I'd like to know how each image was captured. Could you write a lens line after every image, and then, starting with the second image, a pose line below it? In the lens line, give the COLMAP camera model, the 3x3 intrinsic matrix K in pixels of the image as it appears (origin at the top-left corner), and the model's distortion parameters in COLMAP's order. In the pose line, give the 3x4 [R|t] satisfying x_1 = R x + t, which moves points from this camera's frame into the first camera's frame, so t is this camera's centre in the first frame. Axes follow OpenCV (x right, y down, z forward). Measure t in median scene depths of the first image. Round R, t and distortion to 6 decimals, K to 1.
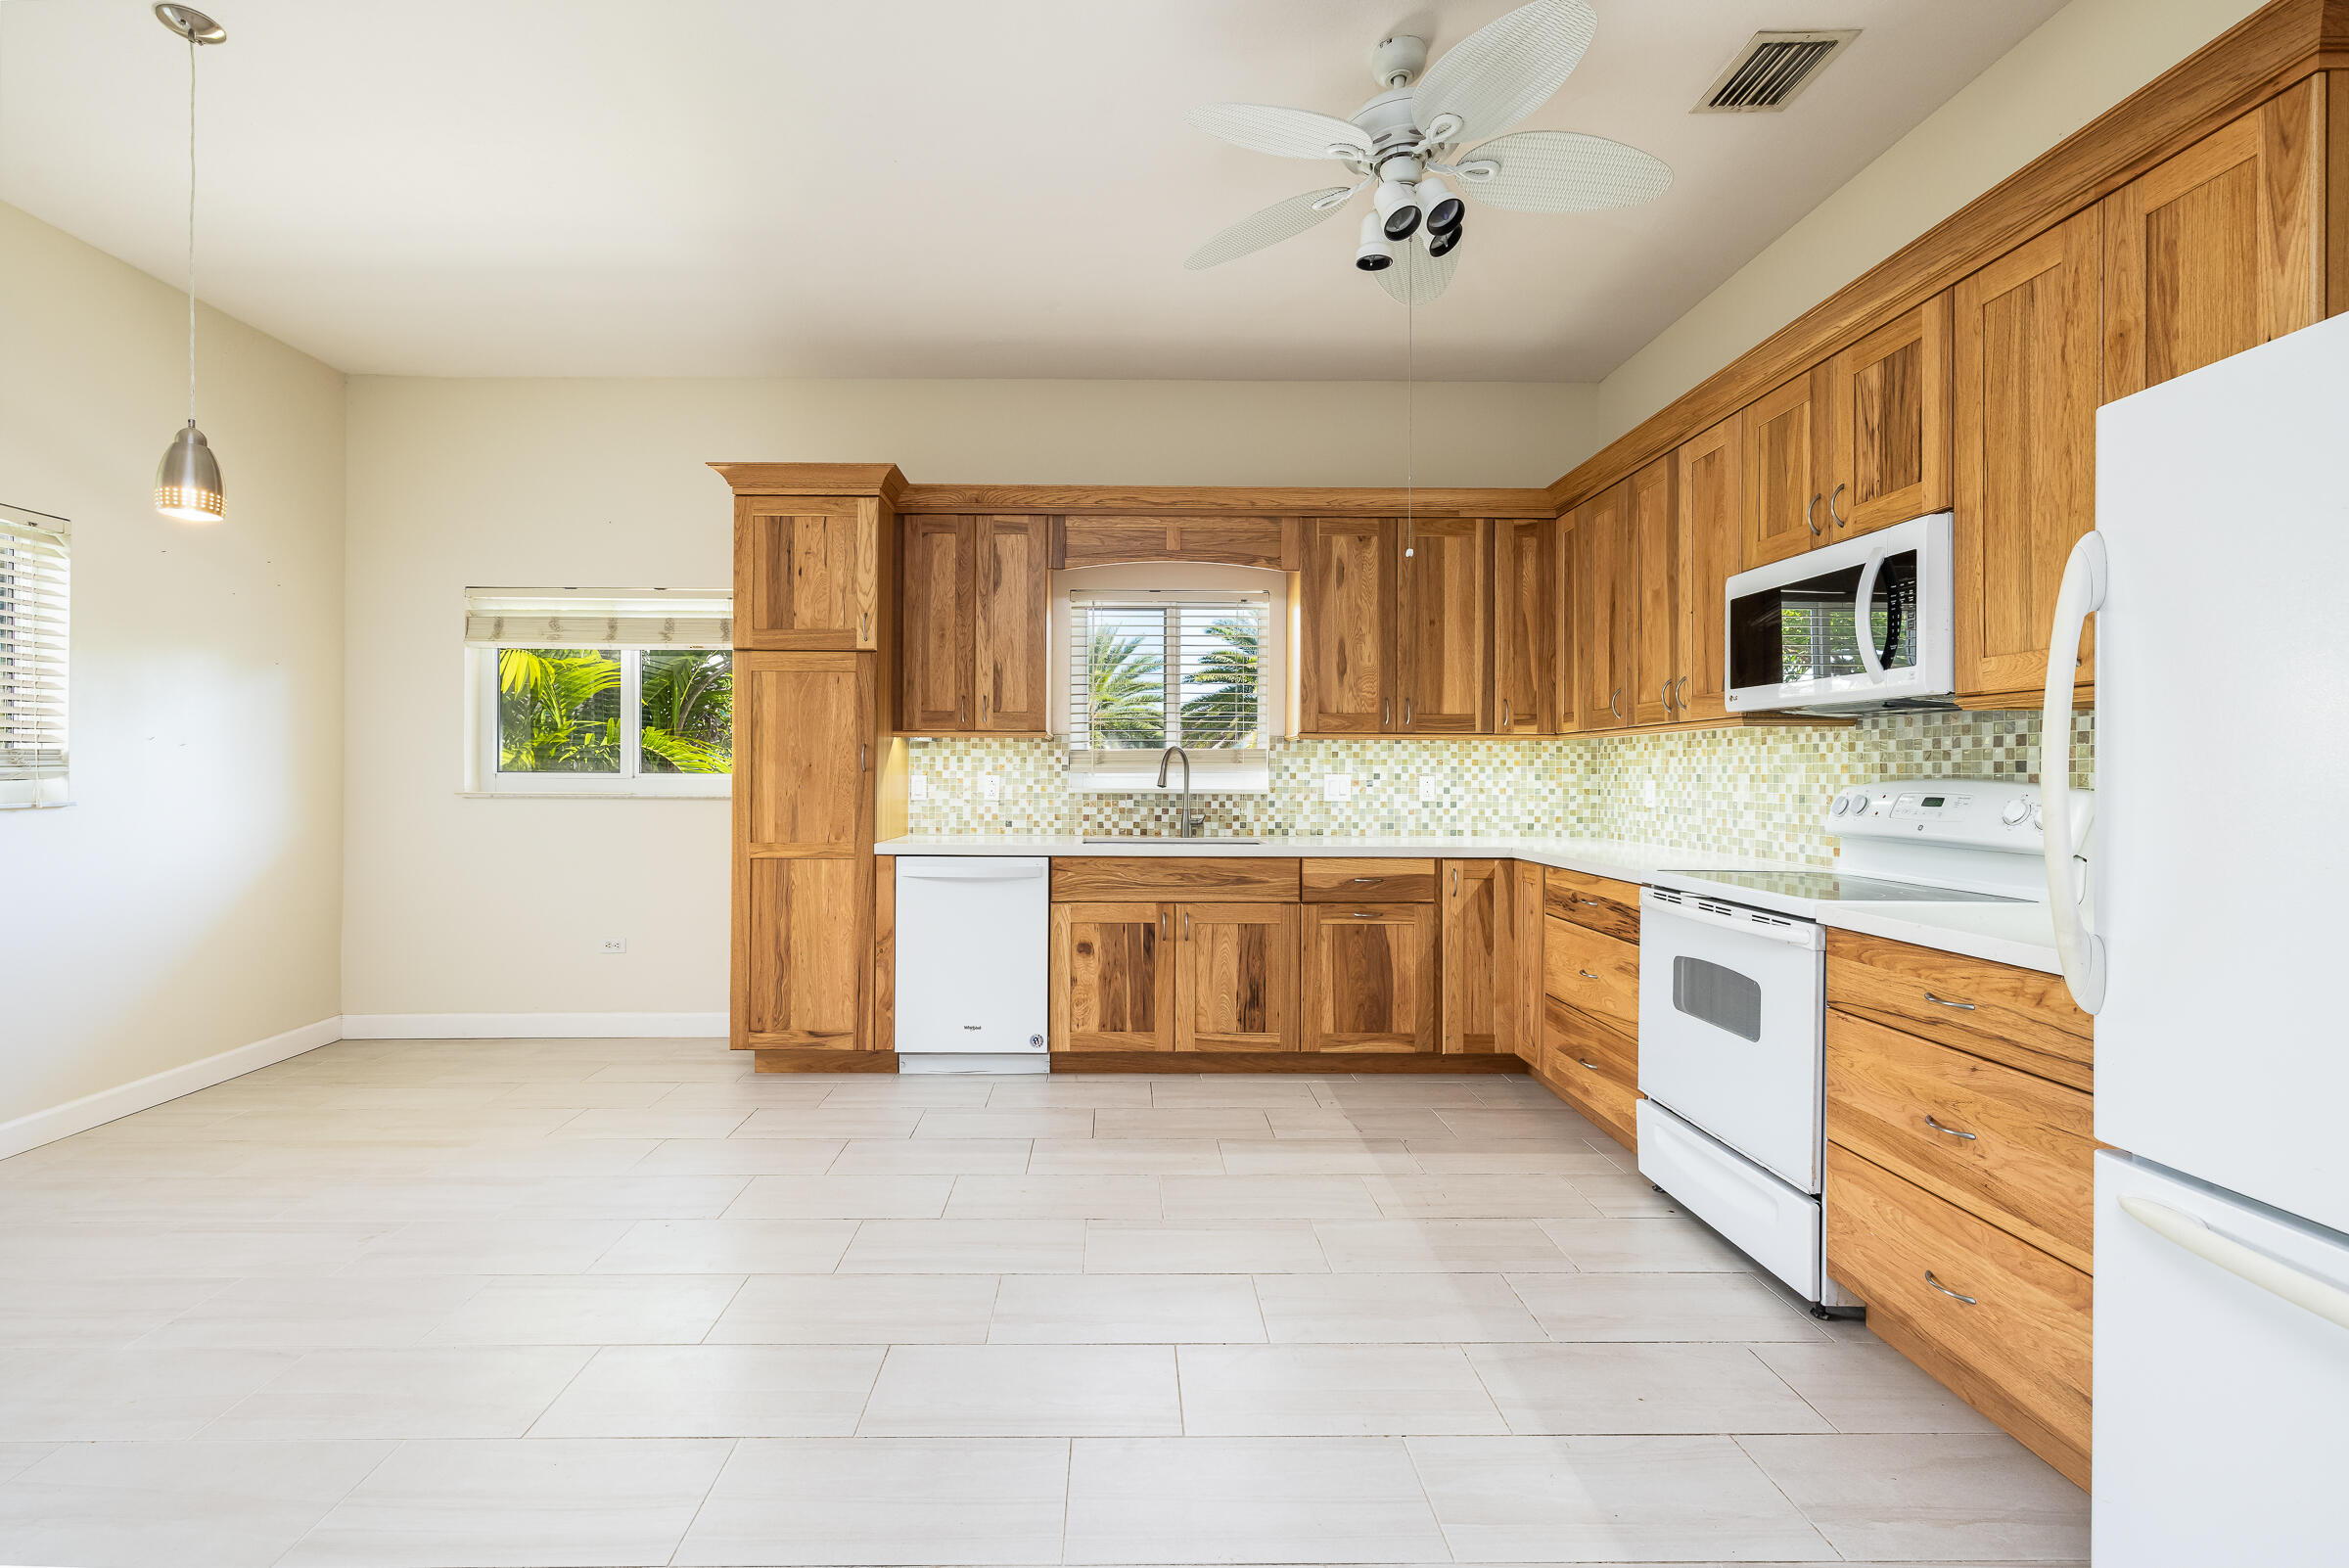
lens RADIAL K [[1026.6, 0, 1125.4], [0, 1026.6, 771.5], [0, 0, 1]] dist [0.001992, 0.000432]
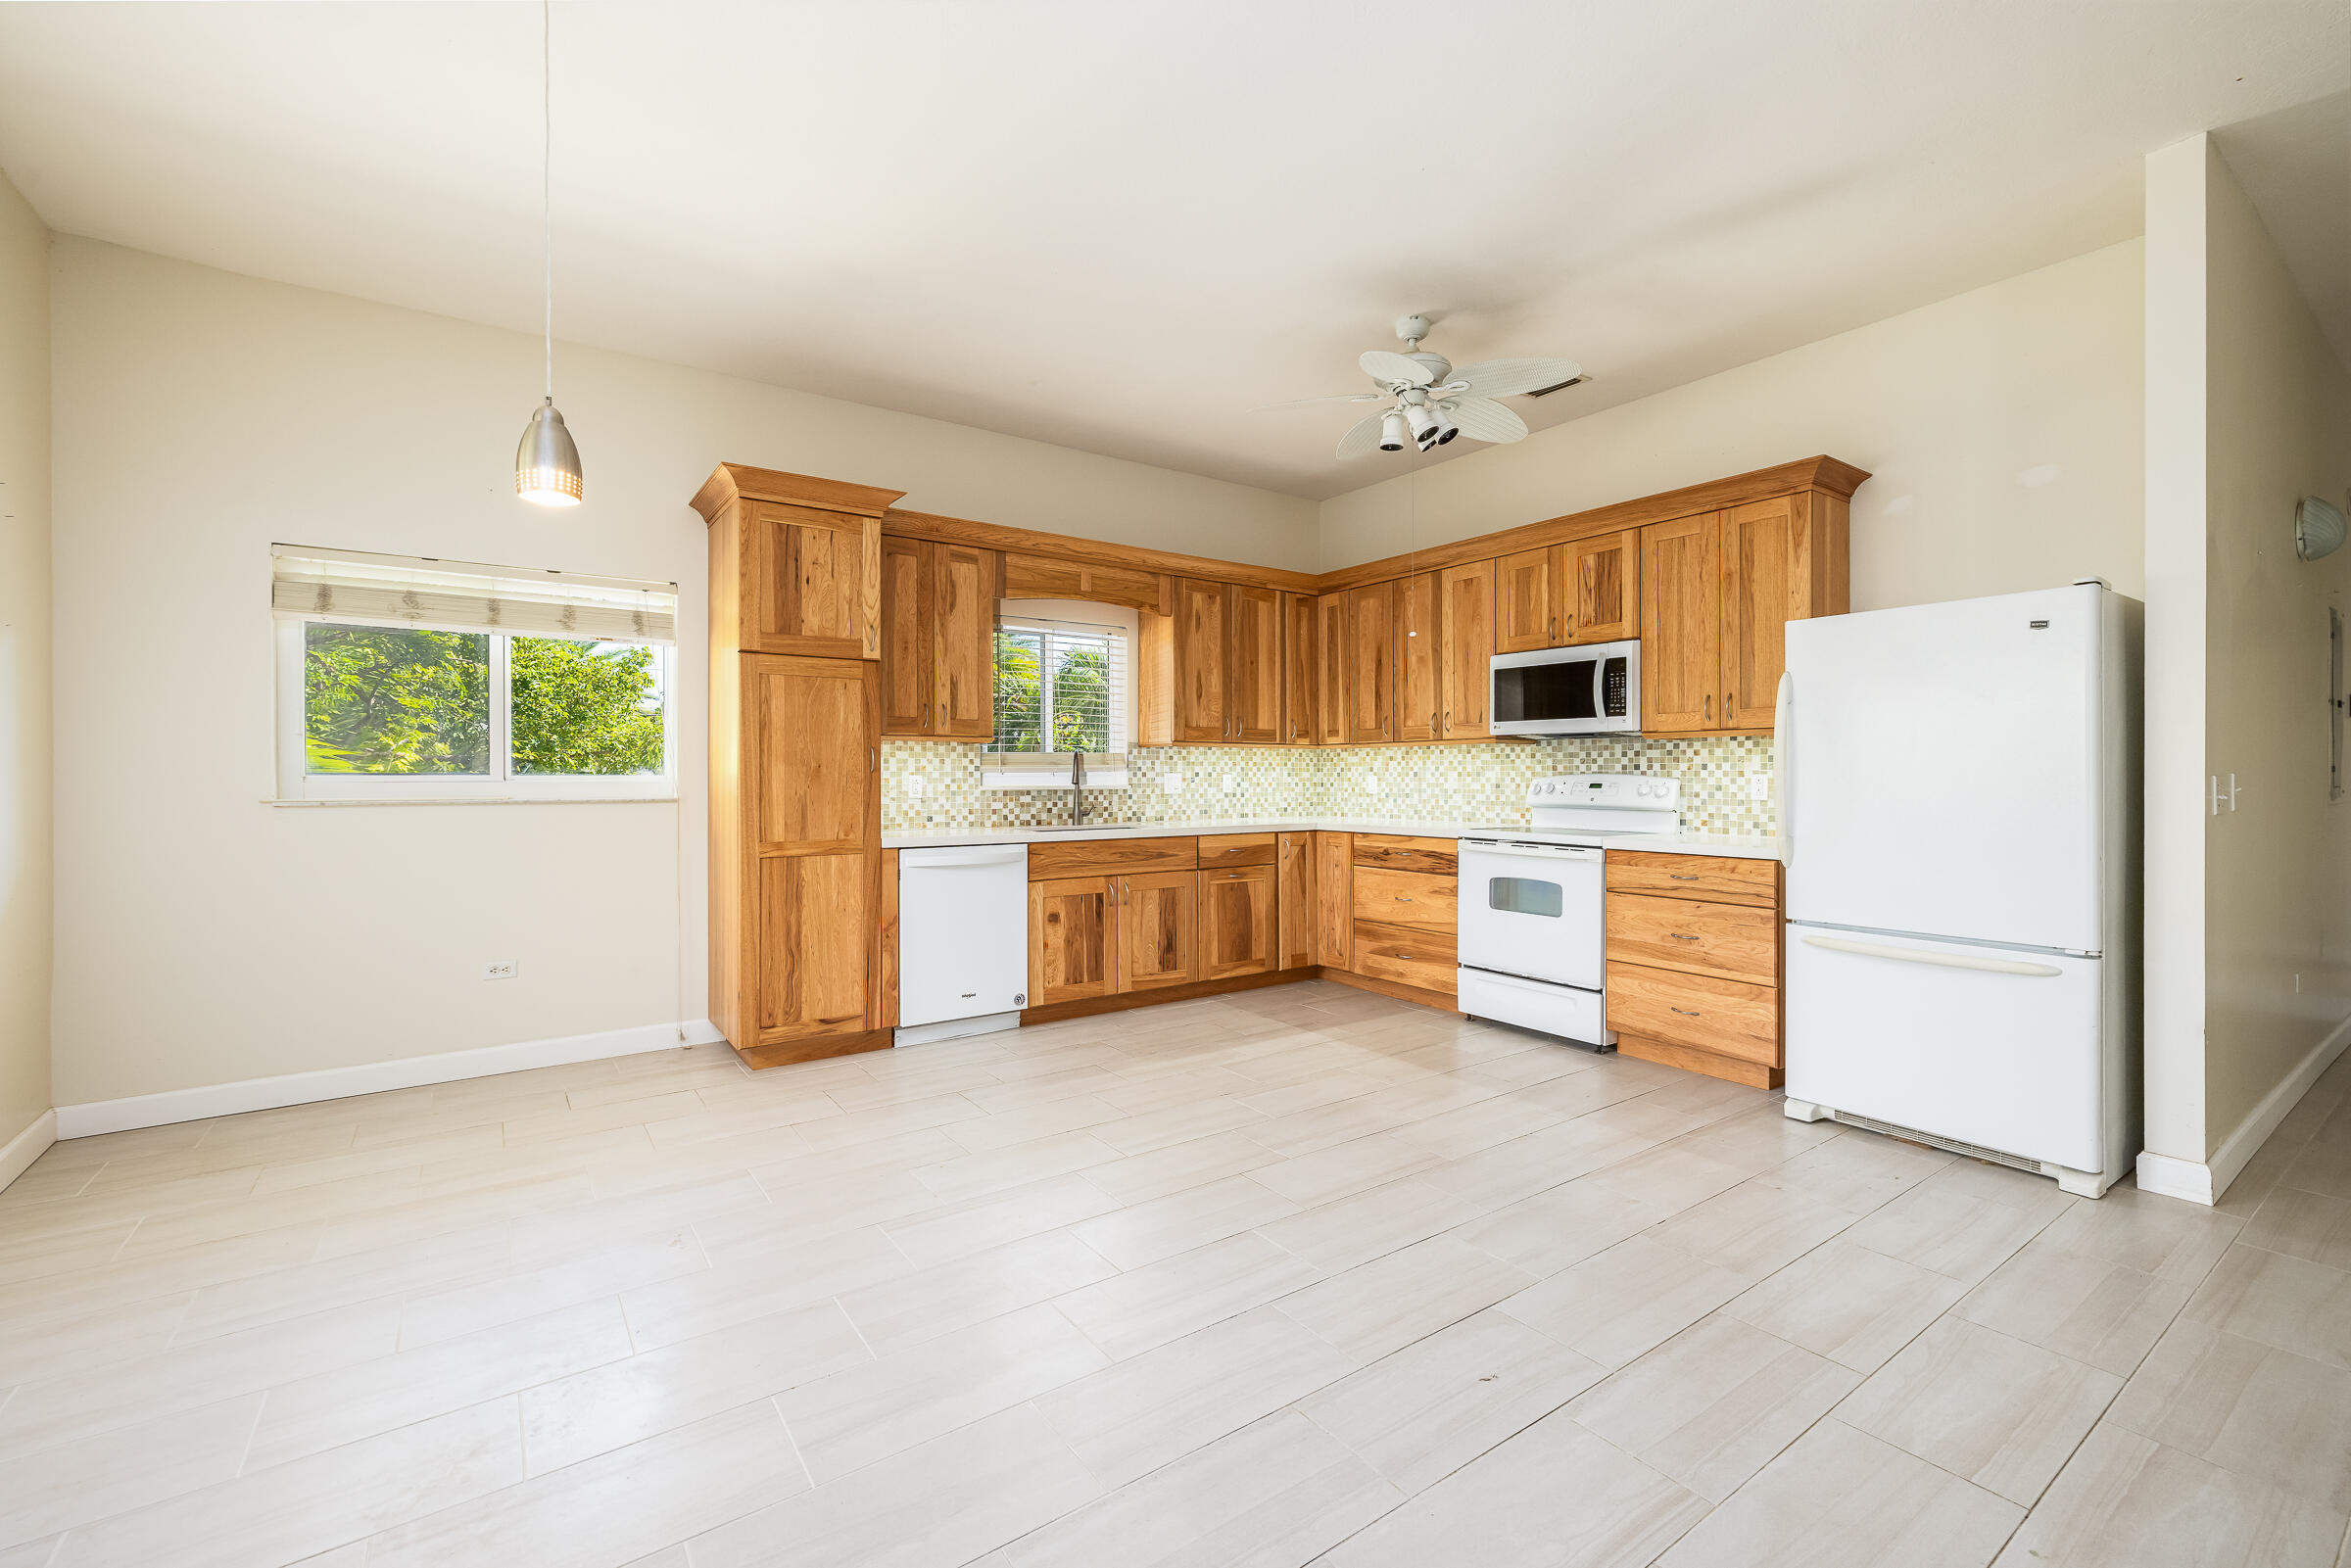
lens RADIAL K [[999.8, 0, 1175.0], [0, 999.8, 774.6], [0, 0, 1]] dist [0.000908, 0.000630]
pose [[0.820654, -0.005046, 0.571404, -0.592637], [0.003201, 0.999986, 0.004234, -0.000686], [-0.571417, -0.001646, 0.820658, -0.045335]]
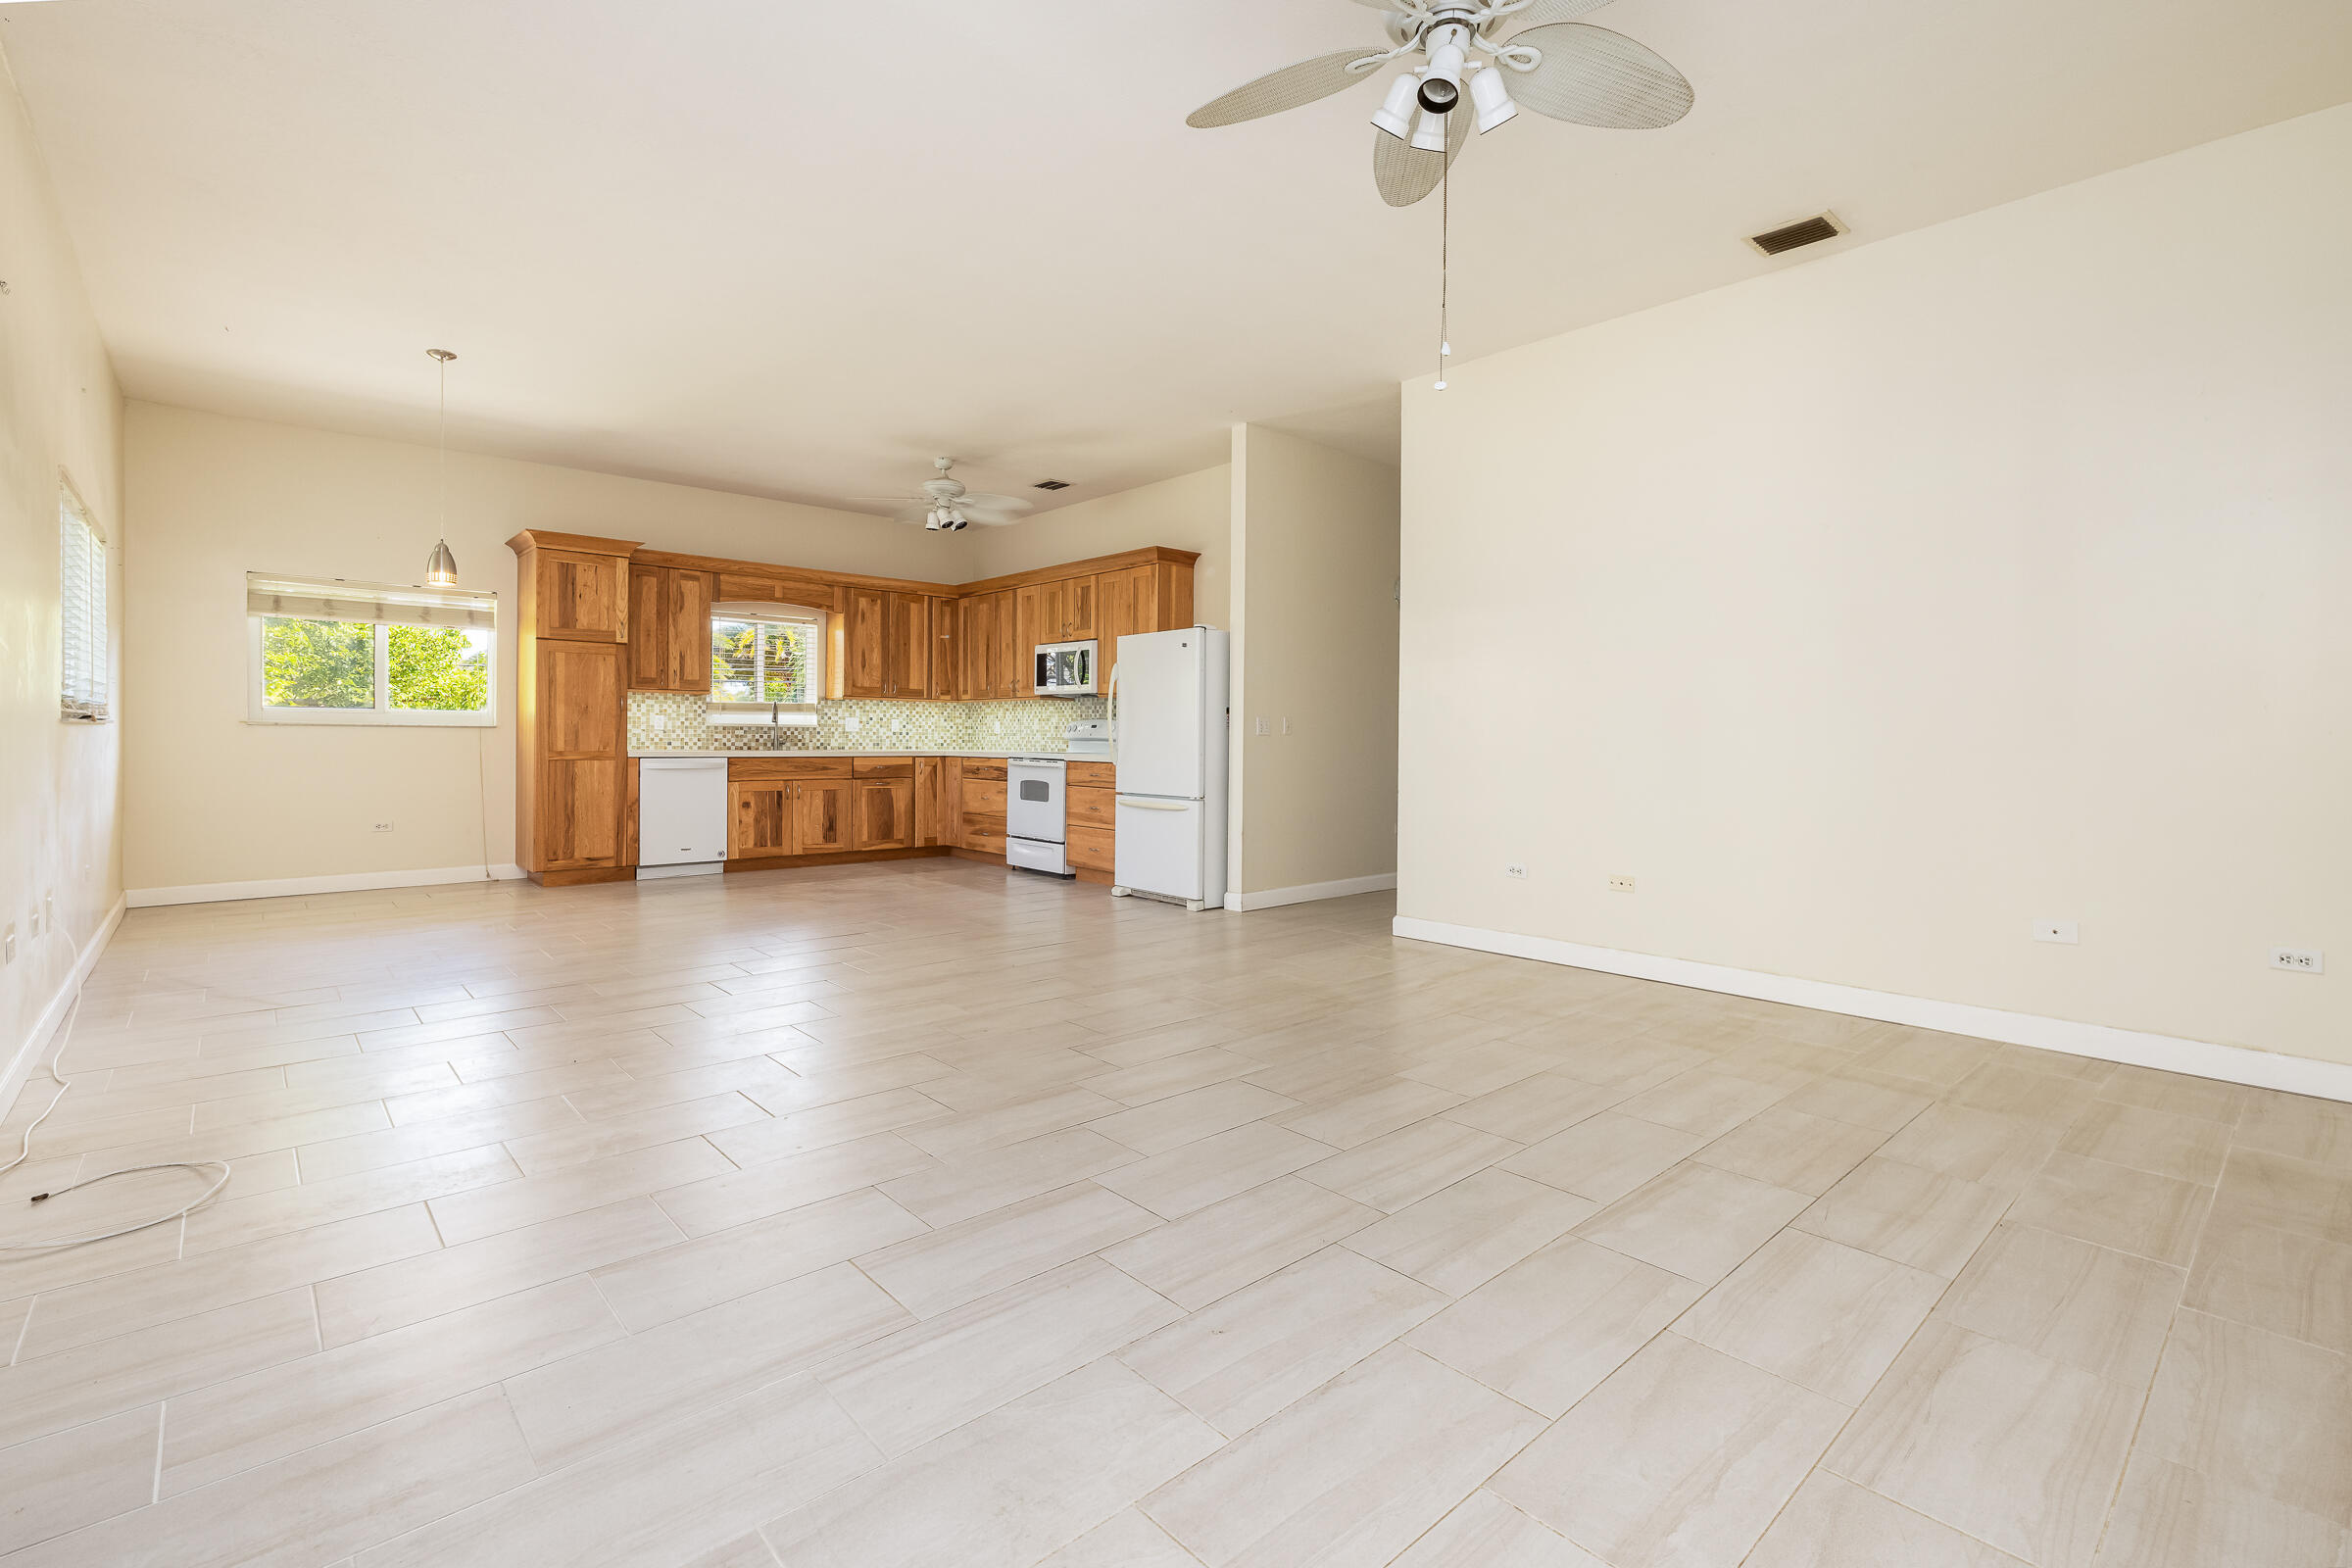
lens RADIAL K [[1067.2, 0, 1177.9], [0, 1067.2, 745.1], [0, 0, 1]] dist [0.000835, 0.000286]
pose [[0.750270, -0.002098, 0.661128, -0.756282], [-0.007276, 0.999908, 0.011430, 0.031007], [-0.661091, -0.013386, 0.750186, -1.038787]]
